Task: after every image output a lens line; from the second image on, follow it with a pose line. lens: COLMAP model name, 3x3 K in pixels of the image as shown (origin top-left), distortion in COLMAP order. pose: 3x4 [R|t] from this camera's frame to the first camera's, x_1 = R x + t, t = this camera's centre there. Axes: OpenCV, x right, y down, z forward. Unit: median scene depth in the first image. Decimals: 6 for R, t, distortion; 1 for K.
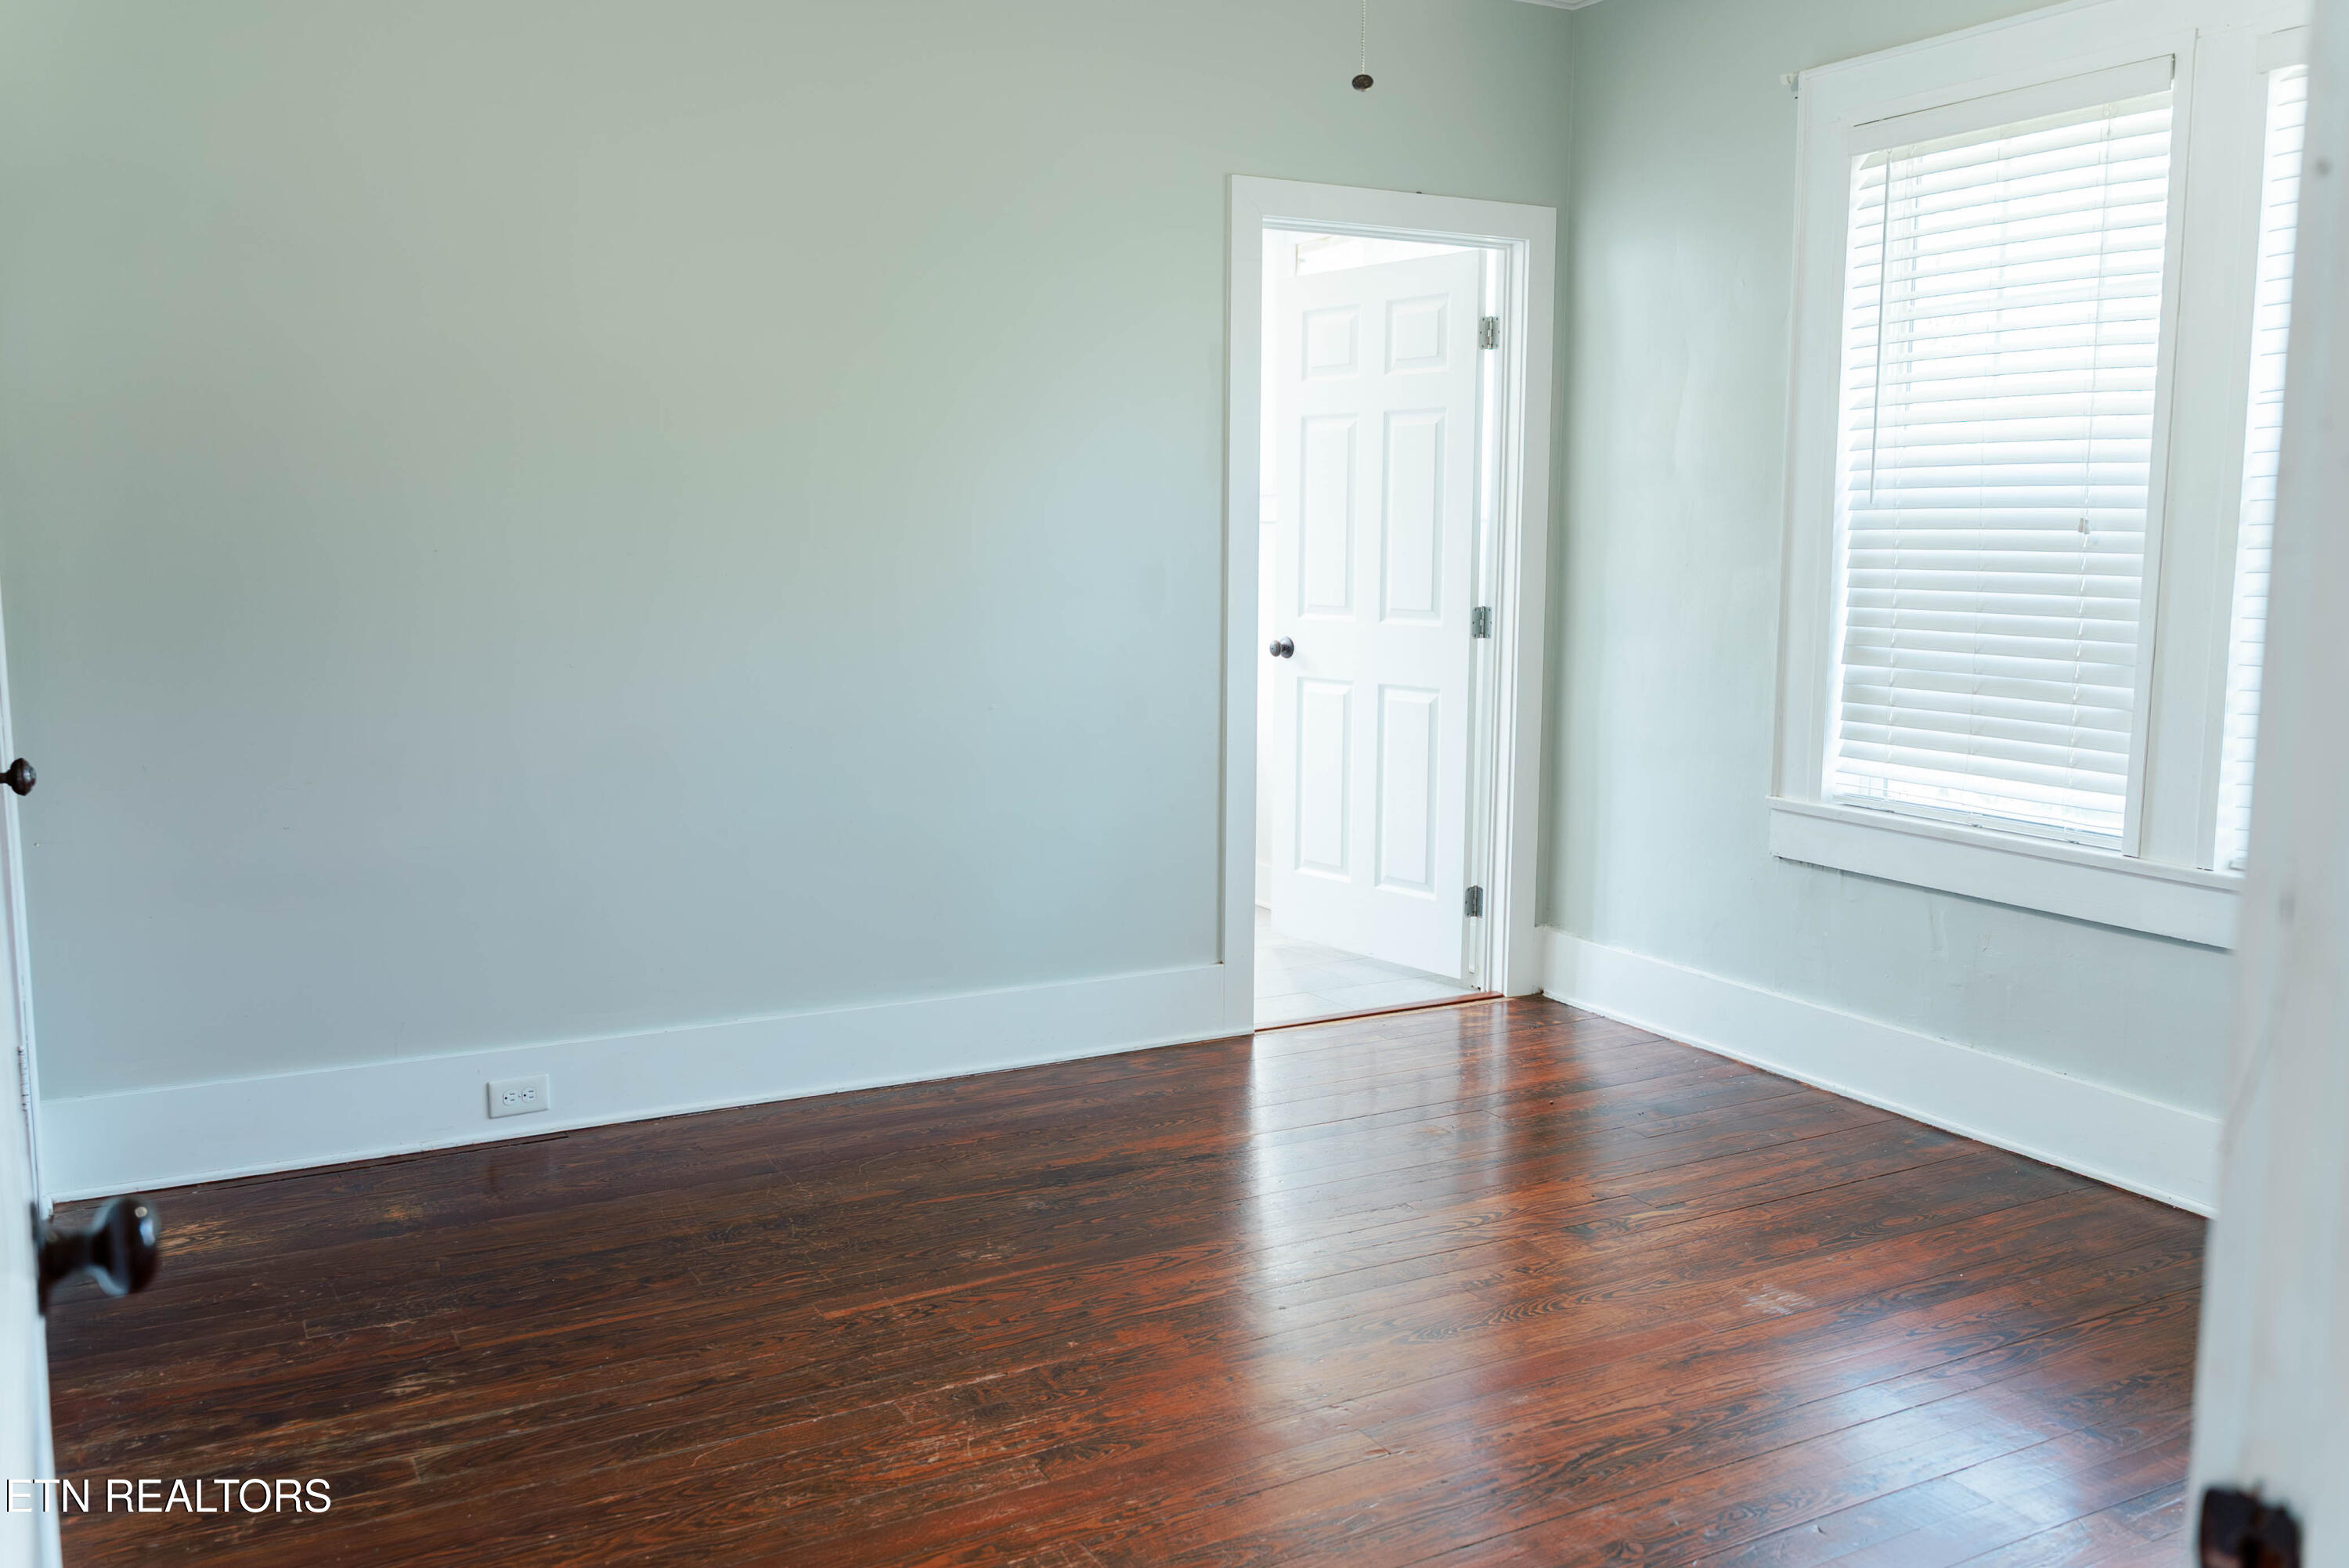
lens RADIAL K [[1862.4, 0, 1174.5], [0, 1862.4, 784.0], [0, 0, 1]] dist [-0.006569, 0.004657]
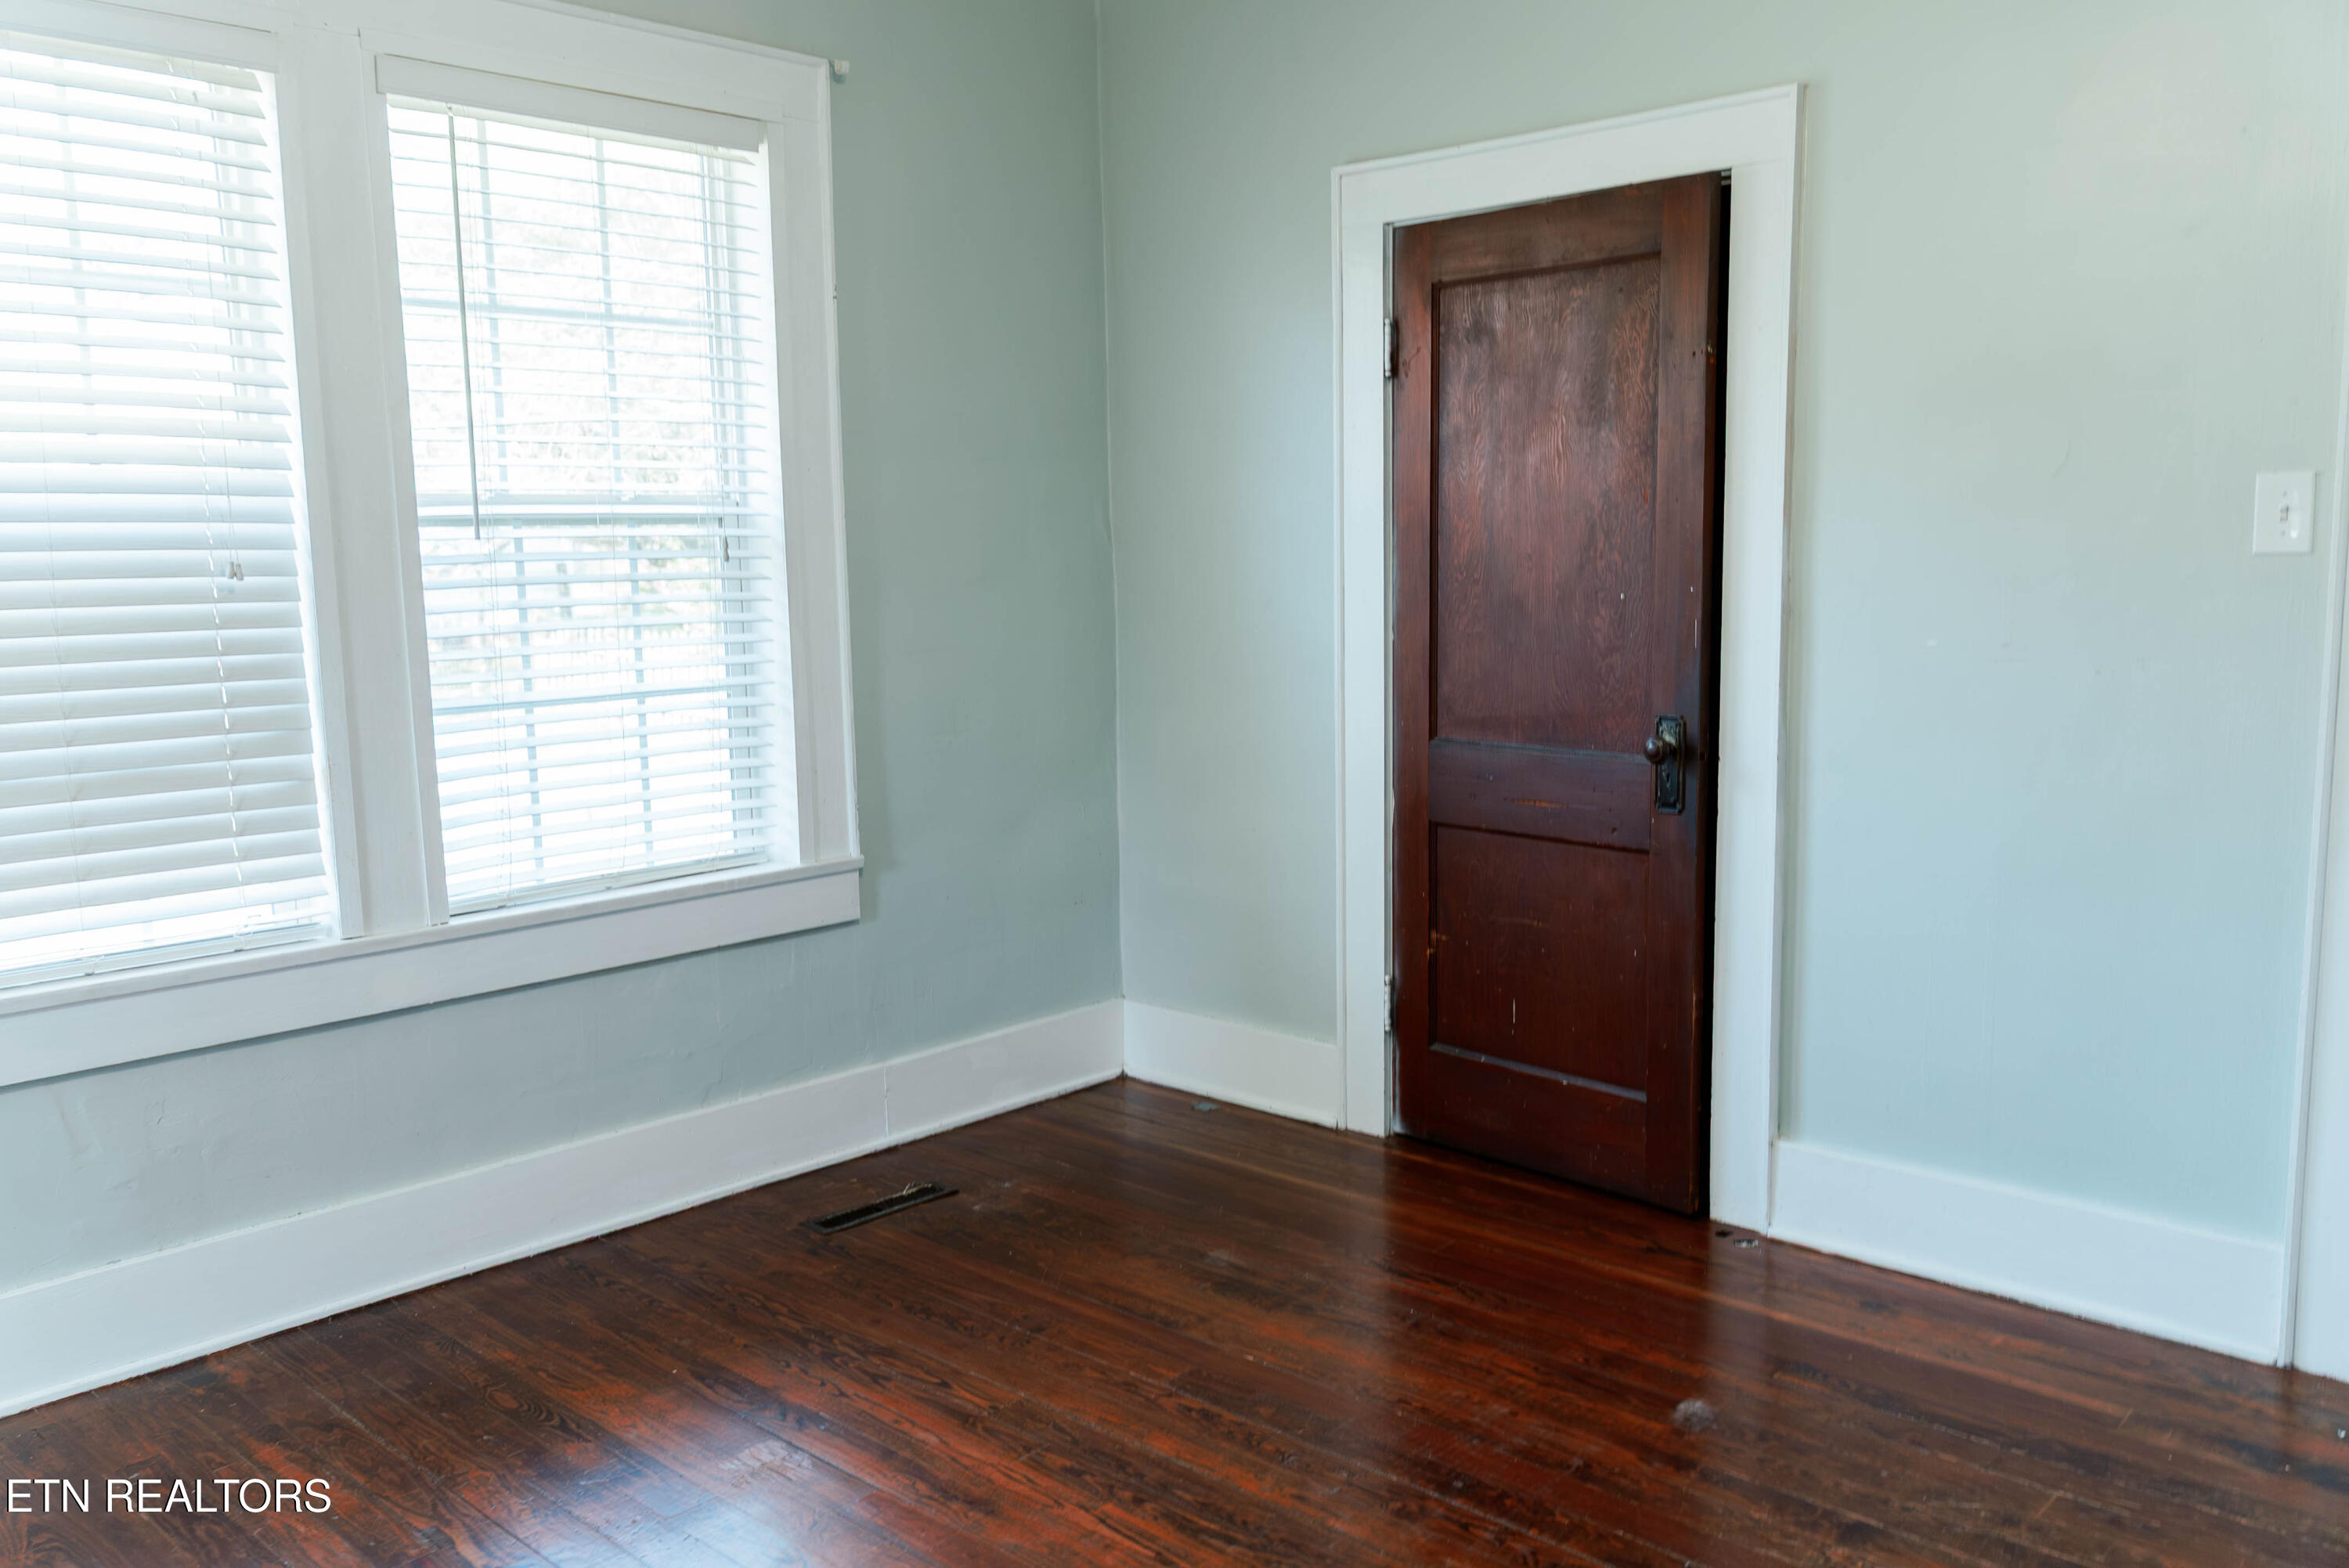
lens RADIAL K [[1862.4, 0, 1174.5], [0, 1862.4, 784.0], [0, 0, 1]] dist [-0.006569, 0.004657]
pose [[-0.299286, -0.129142, 0.945384, -0.436368], [0.143409, 0.973456, 0.178376, -0.134592], [-0.943325, 0.188962, -0.272822, 0.851457]]
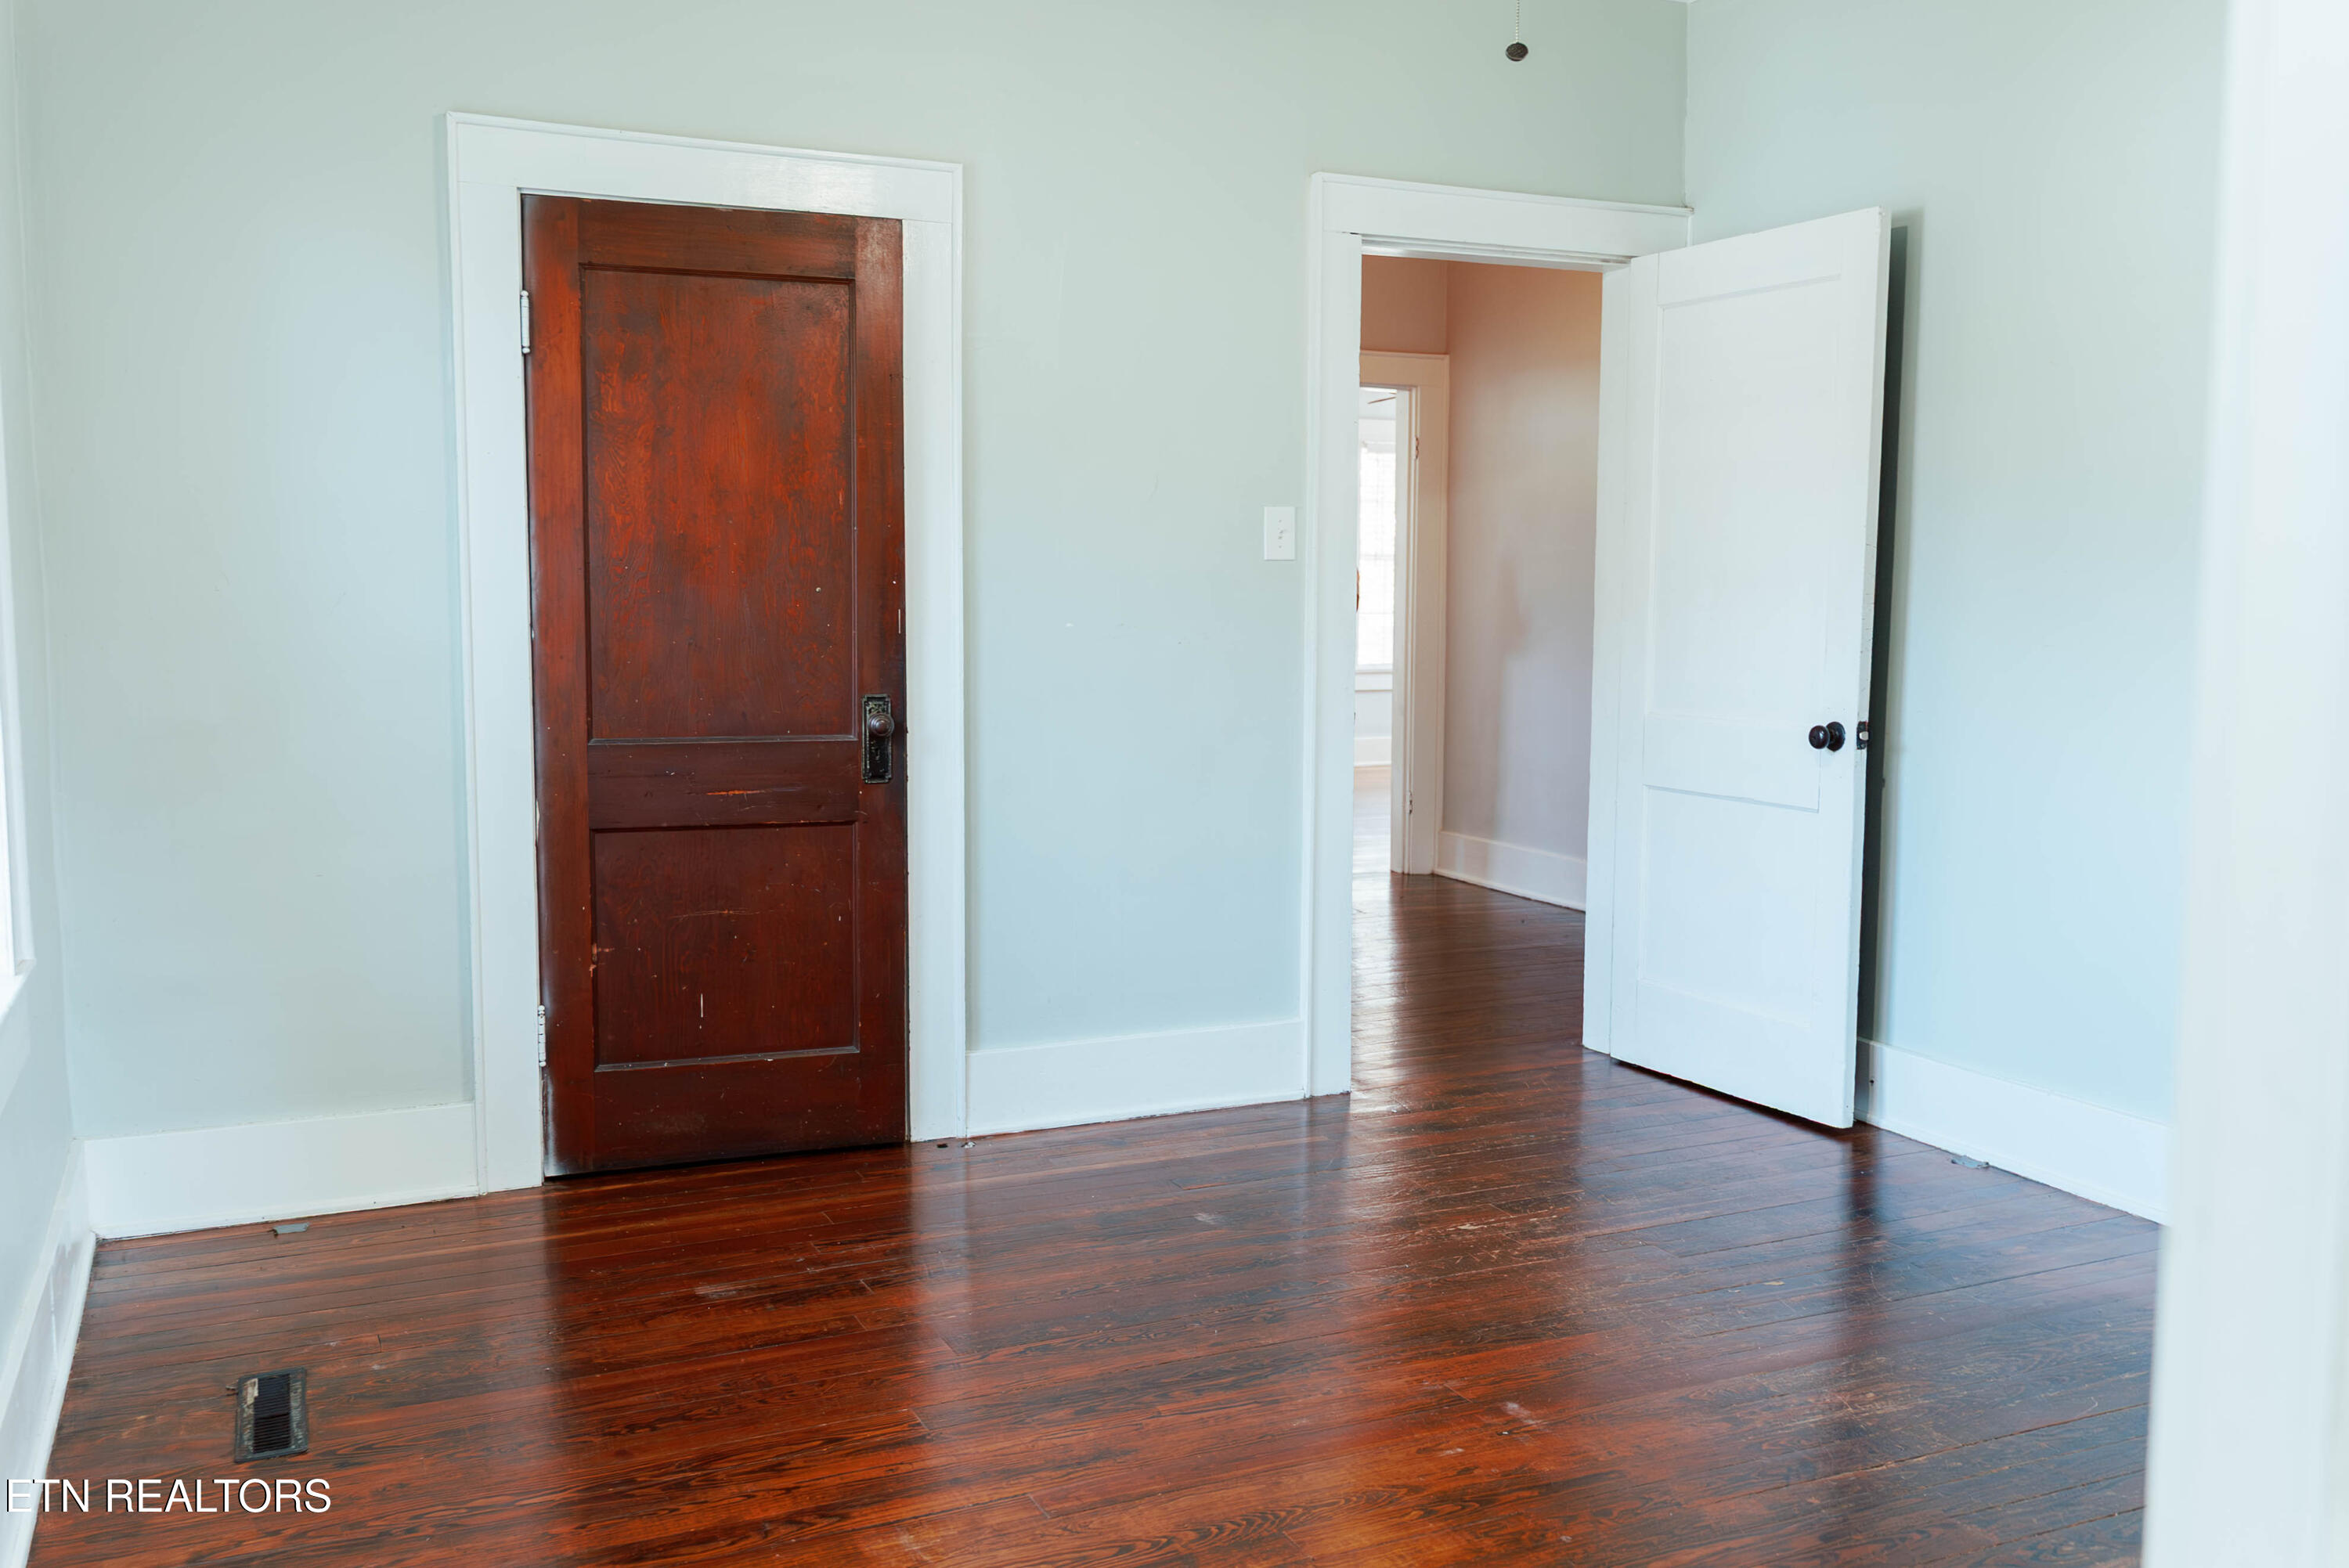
lens RADIAL K [[2015.9, 0, 1174.5], [0, 2015.9, 784.0], [0, 0, 1]] dist [0.005463, 0.005815]
pose [[-0.996616, -0.020321, 0.079644, 0.121555], [-0.001482, 0.973241, 0.229782, -0.176382], [-0.082183, 0.228886, -0.969978, 1.448007]]
